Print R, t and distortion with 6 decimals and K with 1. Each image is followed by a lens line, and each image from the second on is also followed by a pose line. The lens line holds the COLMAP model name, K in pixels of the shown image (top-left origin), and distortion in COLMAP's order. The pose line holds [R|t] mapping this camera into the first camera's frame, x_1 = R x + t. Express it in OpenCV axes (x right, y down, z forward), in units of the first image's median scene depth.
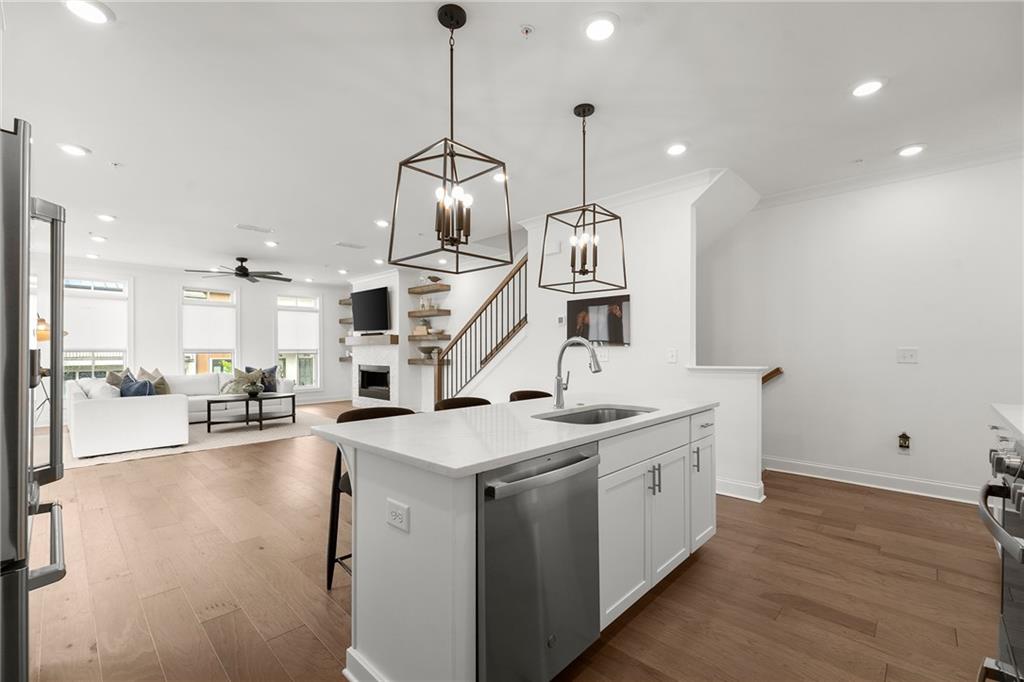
lens RADIAL K [[435.7, 0, 512.0], [0, 435.7, 341.0], [0, 0, 1]] dist [0.000025, -0.000002]
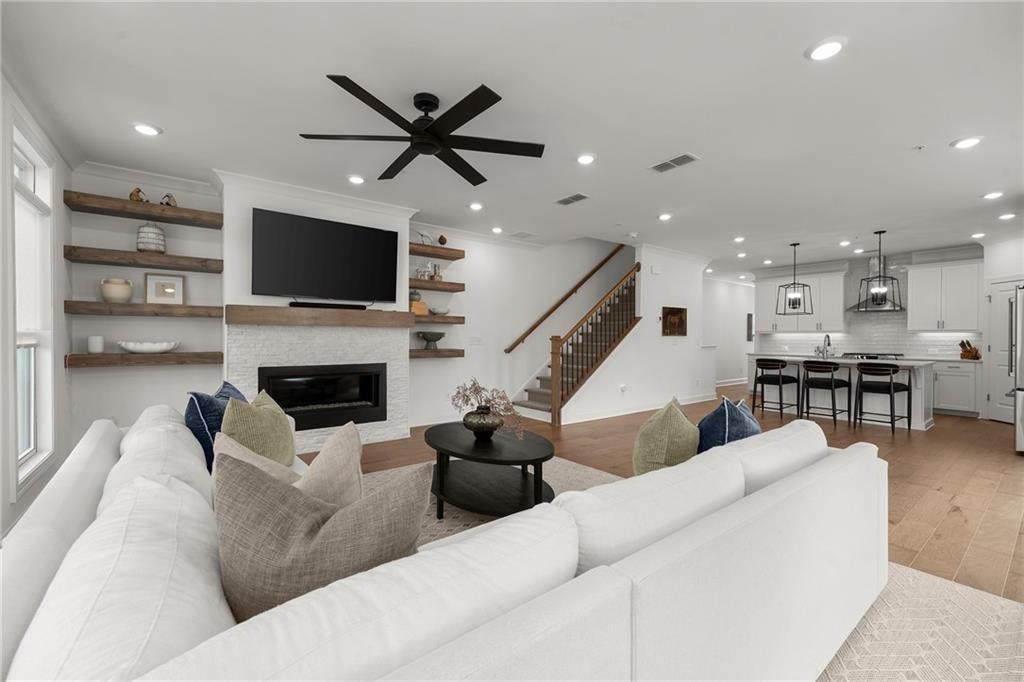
lens RADIAL K [[425.0, 0, 512.0], [0, 425.0, 341.0], [0, 0, 1]] dist [-0.000155, -0.000012]
pose [[0.151361, -0.001900, 0.988477, -0.839571], [-0.022716, 0.999727, 0.005400, 0.019838], [-0.988217, -0.023272, 0.151277, 0.748206]]
